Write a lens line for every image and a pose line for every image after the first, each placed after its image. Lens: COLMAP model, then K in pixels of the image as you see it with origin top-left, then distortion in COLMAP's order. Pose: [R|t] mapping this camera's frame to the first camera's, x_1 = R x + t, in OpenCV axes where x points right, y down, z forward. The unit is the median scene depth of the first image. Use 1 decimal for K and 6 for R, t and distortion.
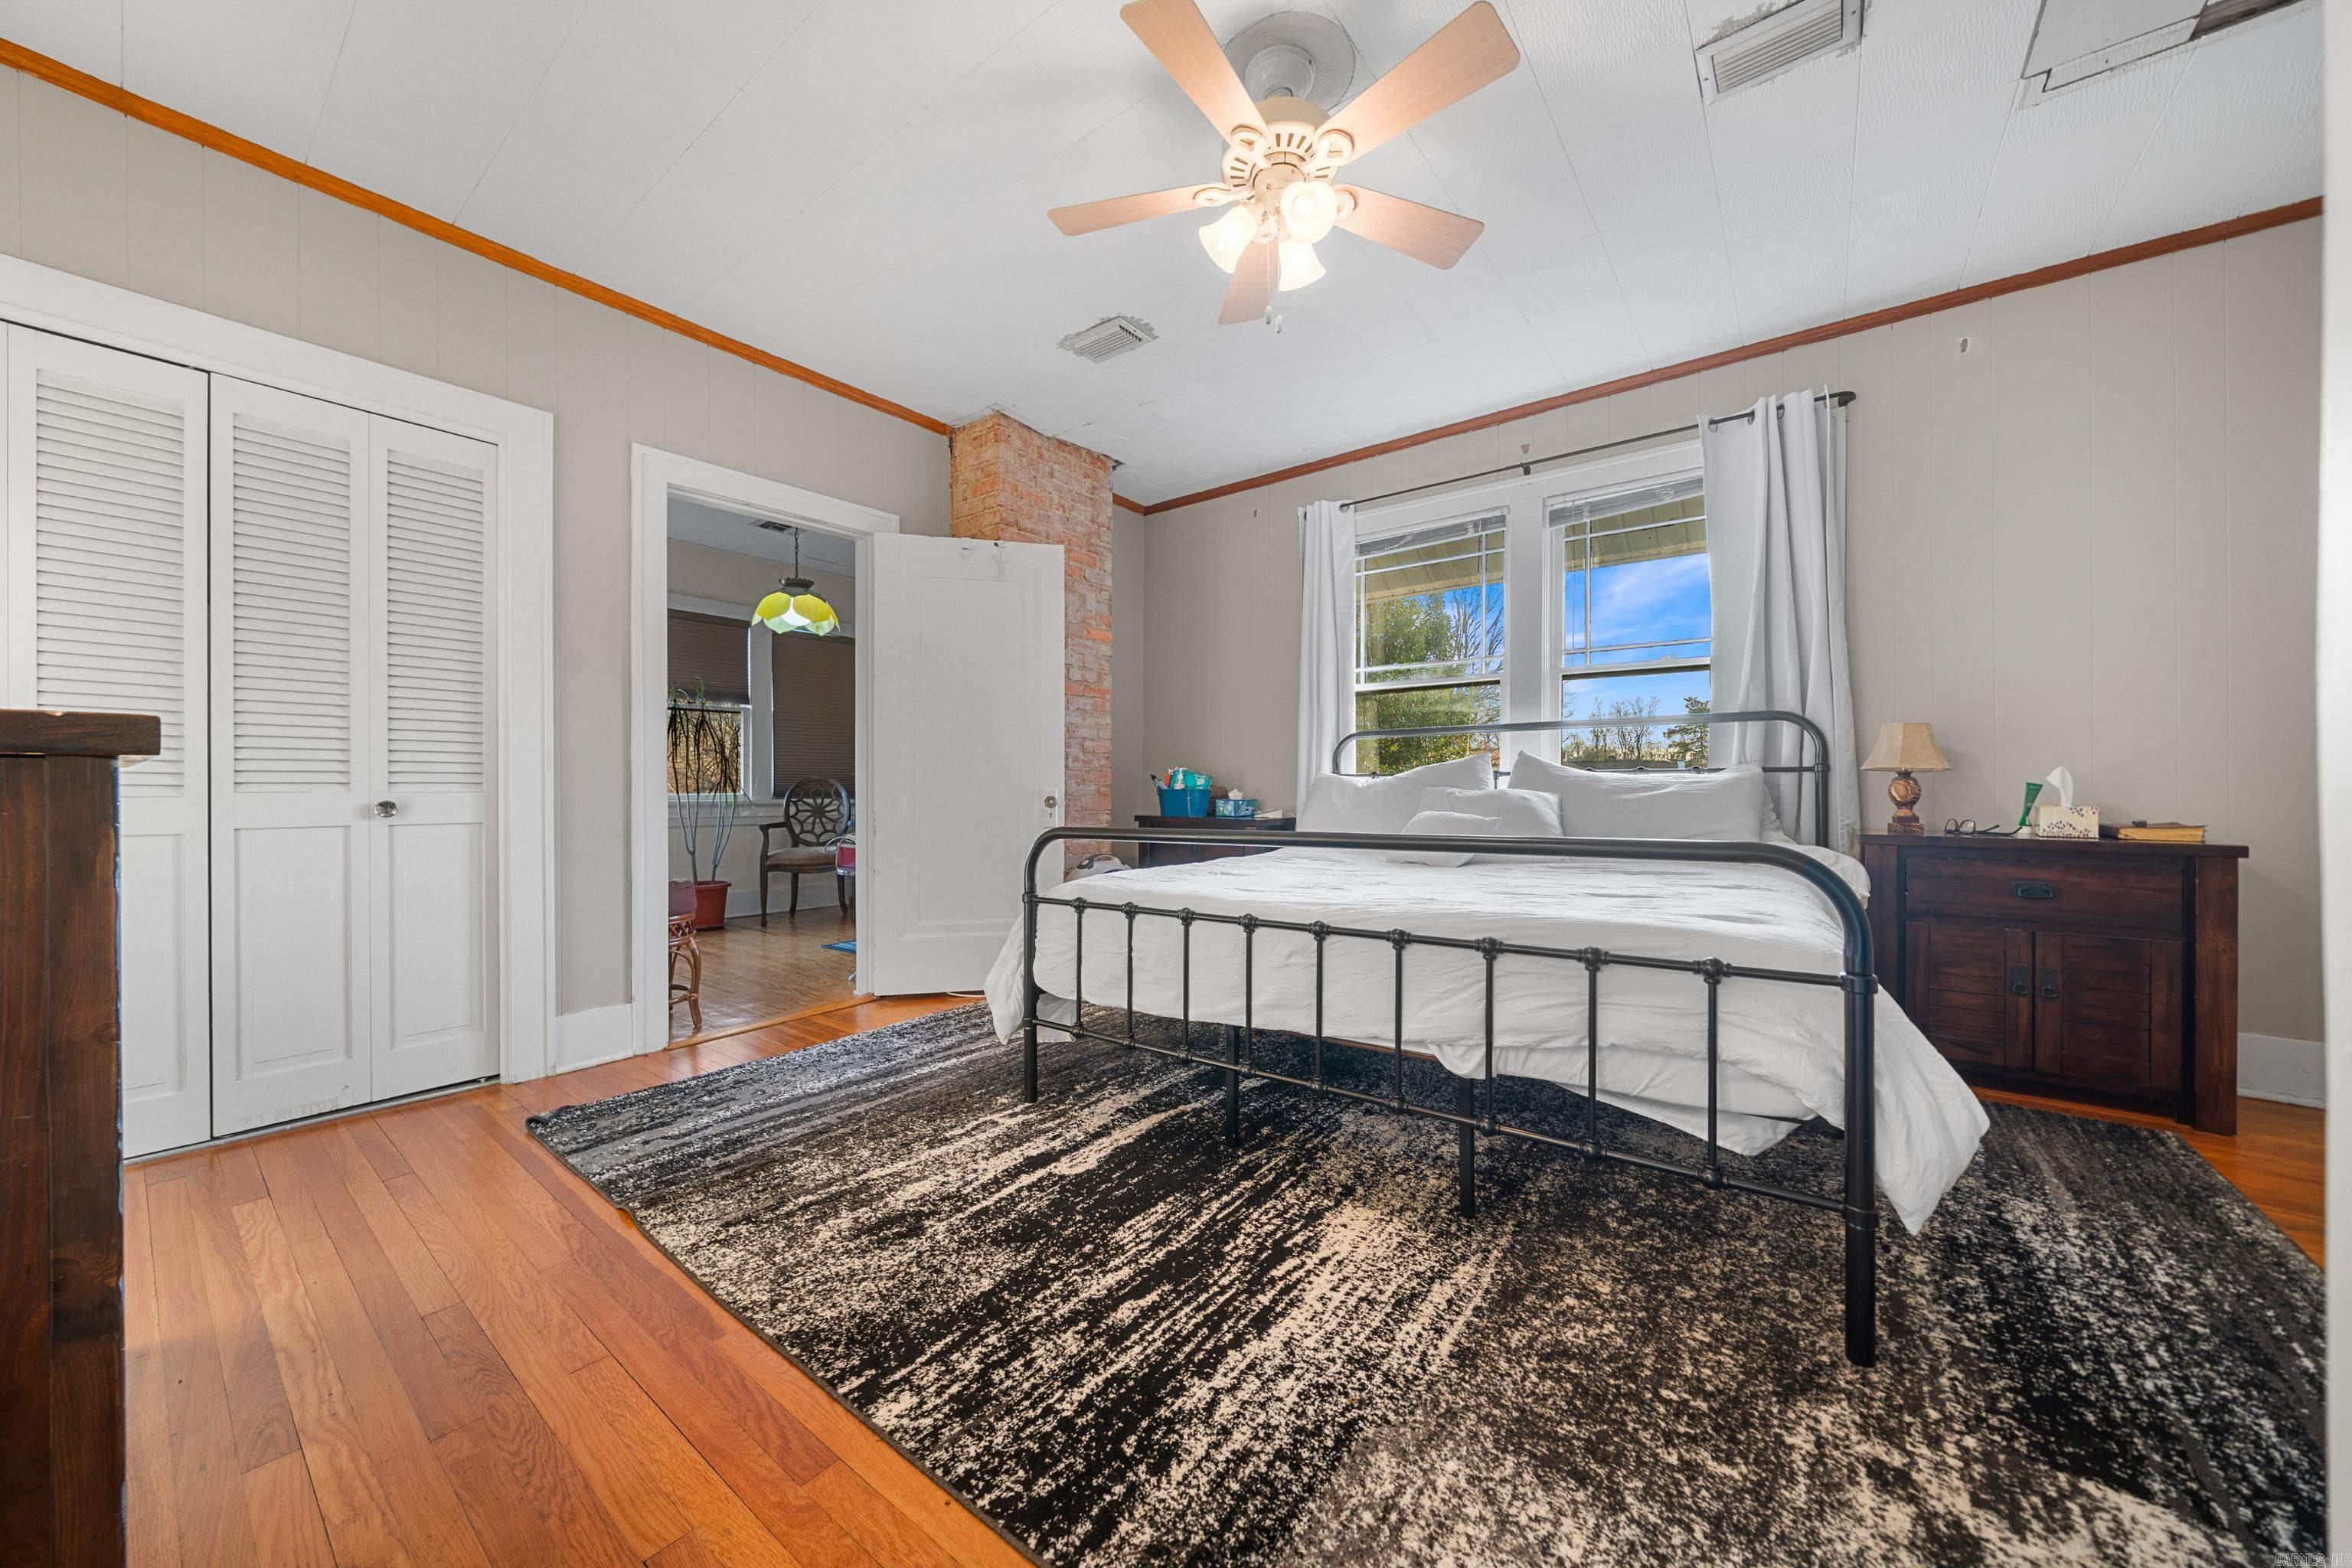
lens RADIAL K [[815.4, 0, 1189.2], [0, 815.4, 787.3], [0, 0, 1]] dist [-0.004781, -0.000221]
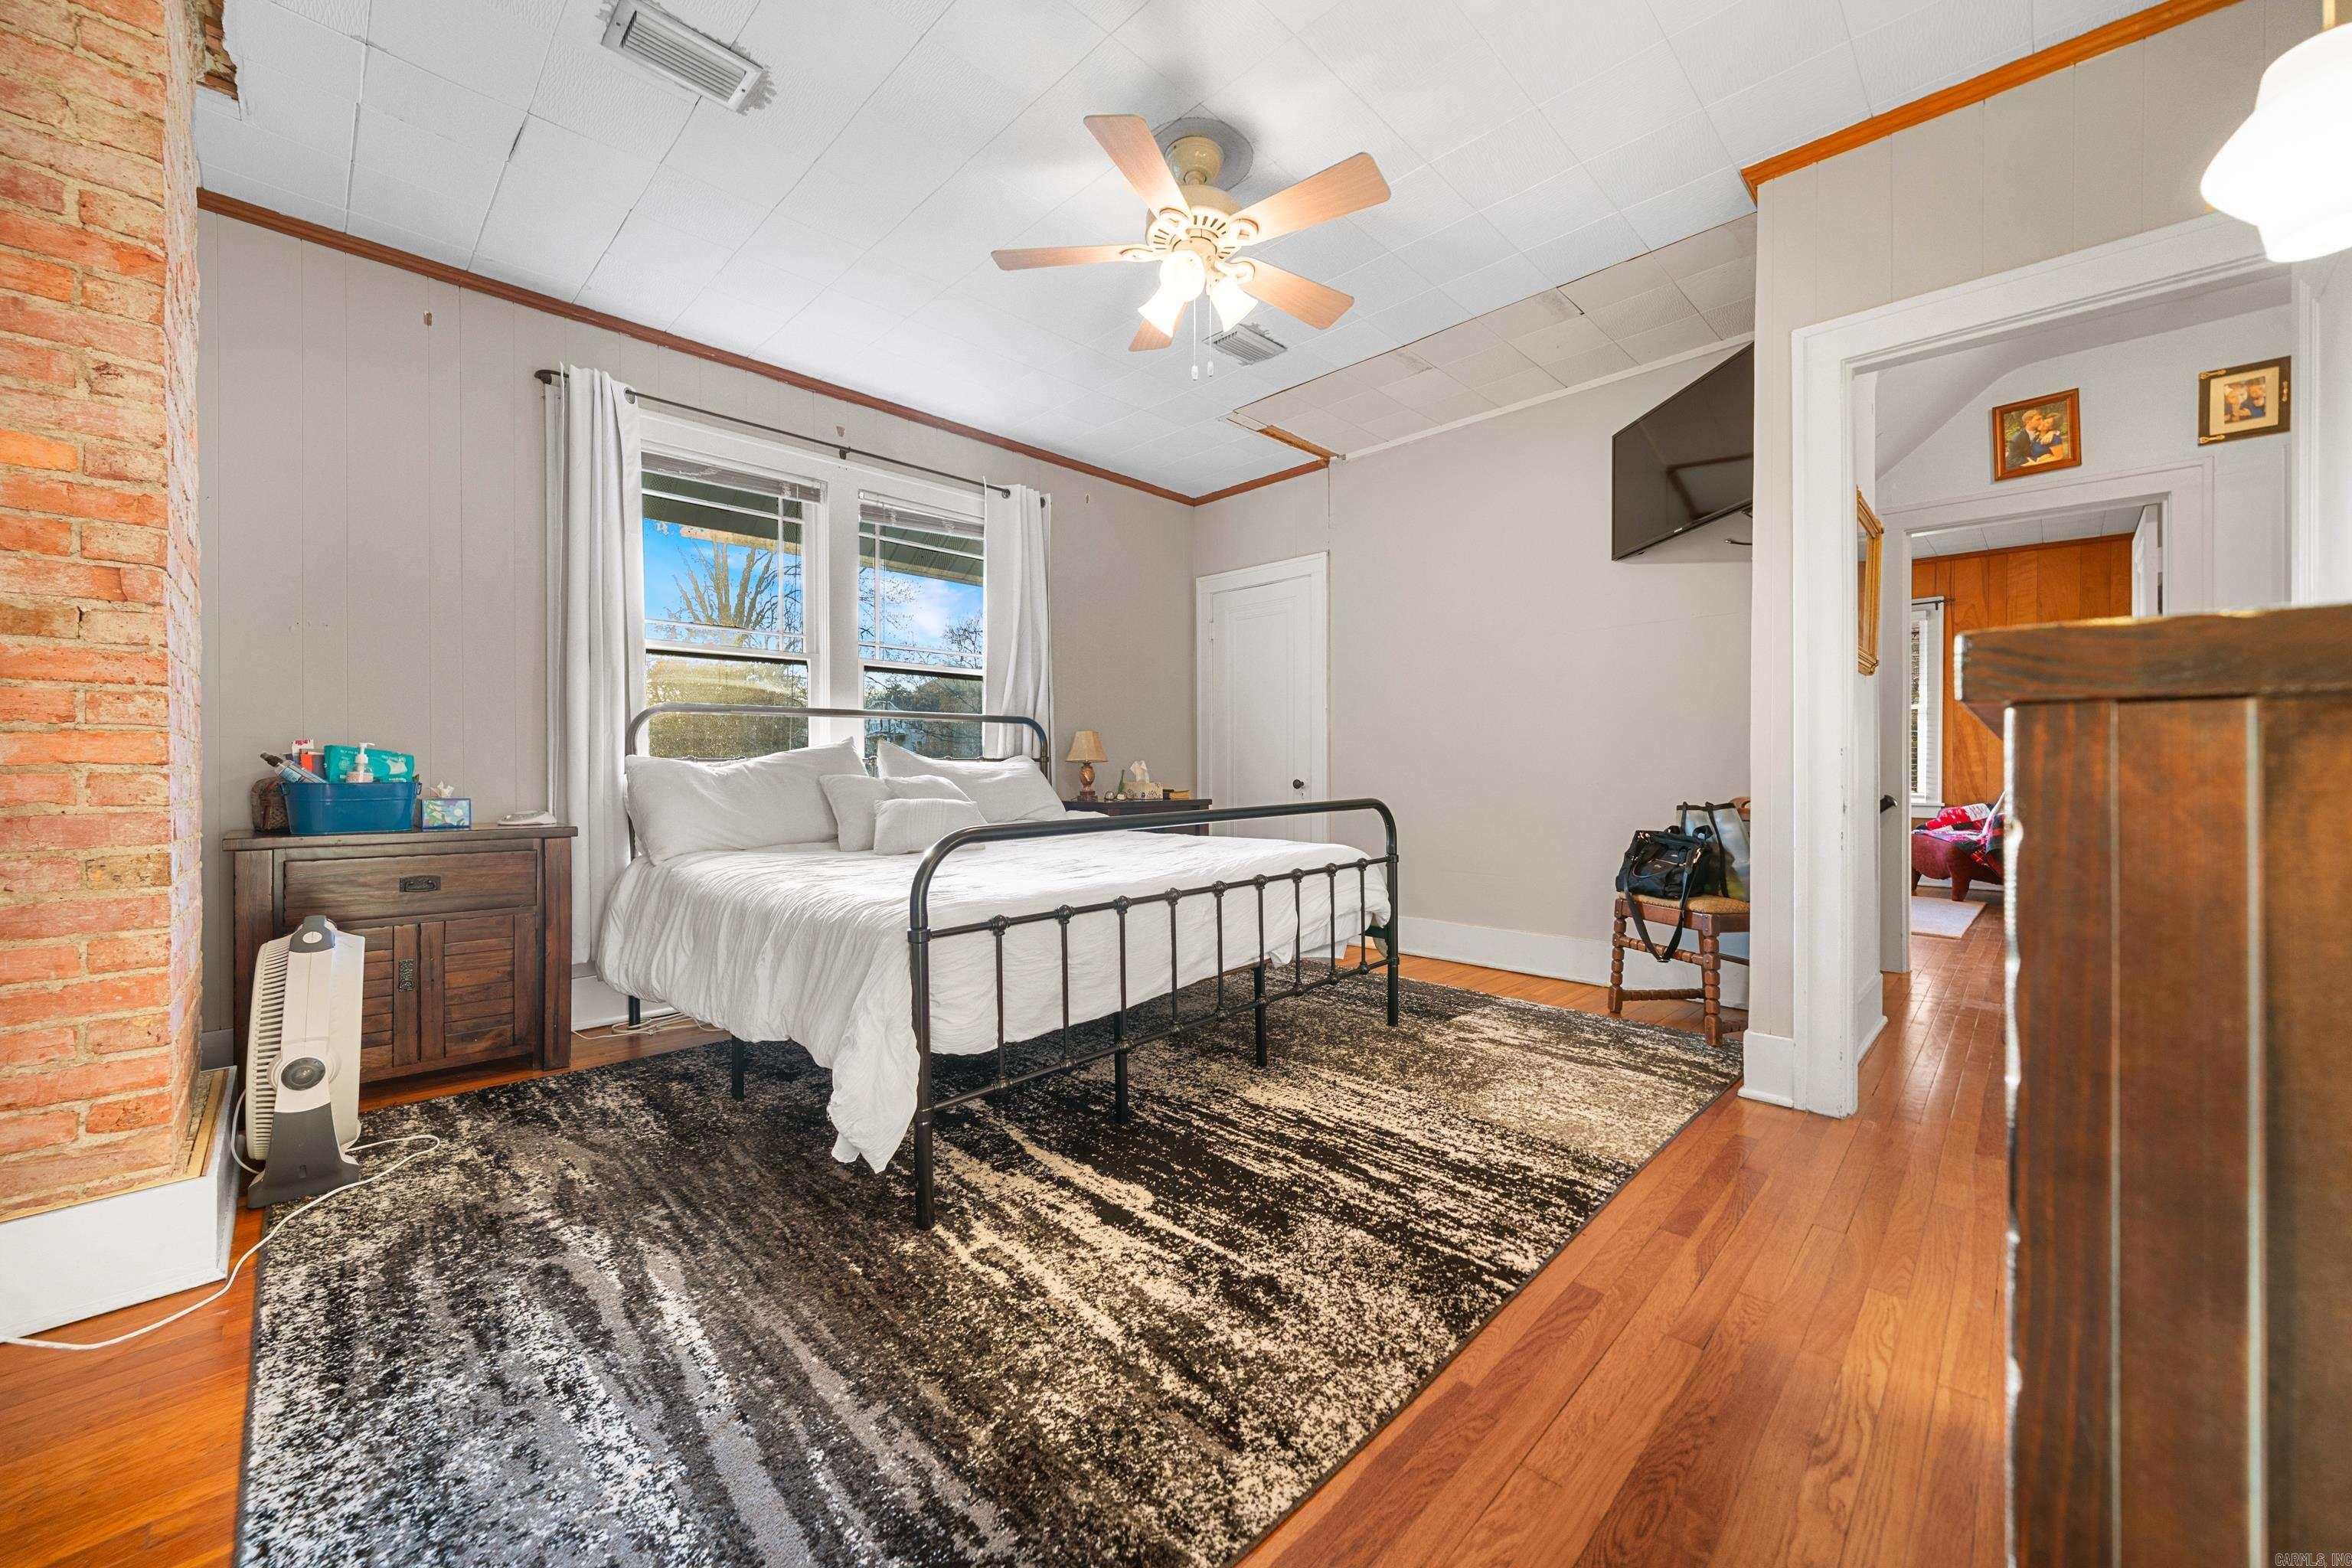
lens RADIAL K [[892.1, 0, 1184.3], [0, 892.1, 775.3], [0, 0, 1]] dist [-0.002195, -0.000061]
pose [[0.127253, -0.006783, 0.991847, -1.224625], [0.006412, 0.999961, 0.006016, -0.005088], [-0.991850, 0.005594, 0.127292, 0.906924]]
